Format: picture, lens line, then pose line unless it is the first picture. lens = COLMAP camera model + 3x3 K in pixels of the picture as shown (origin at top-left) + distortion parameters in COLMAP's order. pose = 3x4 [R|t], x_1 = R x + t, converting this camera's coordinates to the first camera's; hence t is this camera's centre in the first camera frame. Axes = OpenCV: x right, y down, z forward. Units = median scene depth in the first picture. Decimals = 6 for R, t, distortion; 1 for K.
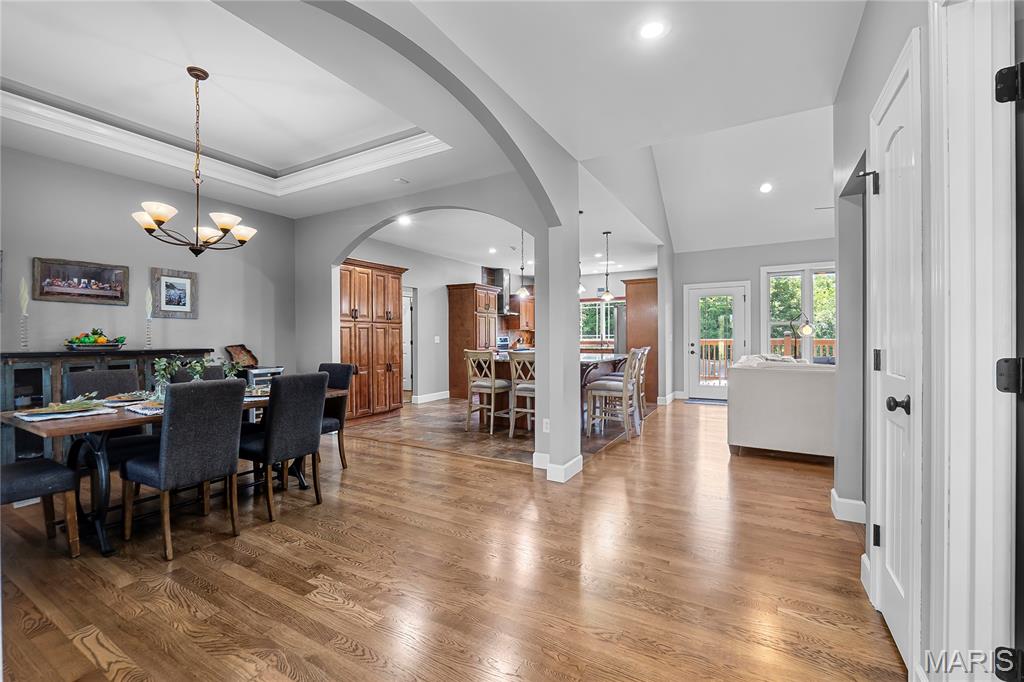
lens RADIAL K [[438.2, 0, 508.8], [0, 438.2, 340.0], [0, 0, 1]] dist [0.001556, 0.000159]
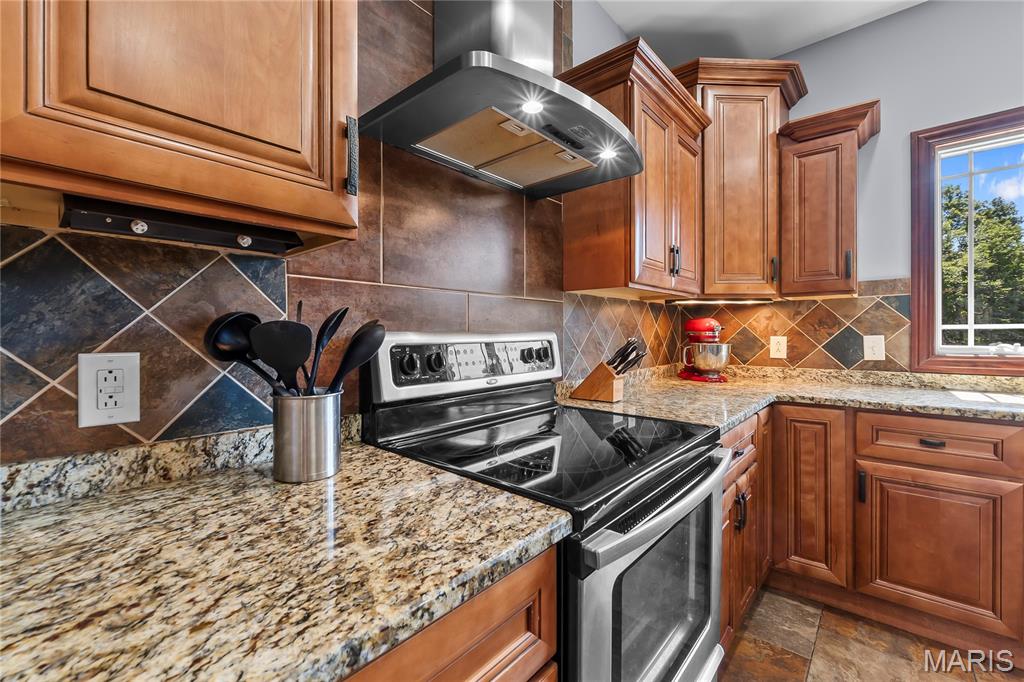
lens RADIAL K [[438.2, 0, 512.3], [0, 438.2, 336.6], [0, 0, 1]] dist [0.001556, 0.000159]
pose [[0.981091, 0.000007, -0.193549, 0.014164], [-0.000046, 1.000000, -0.000201, -0.006053], [0.193549, 0.000206, 0.981091, 0.812349]]
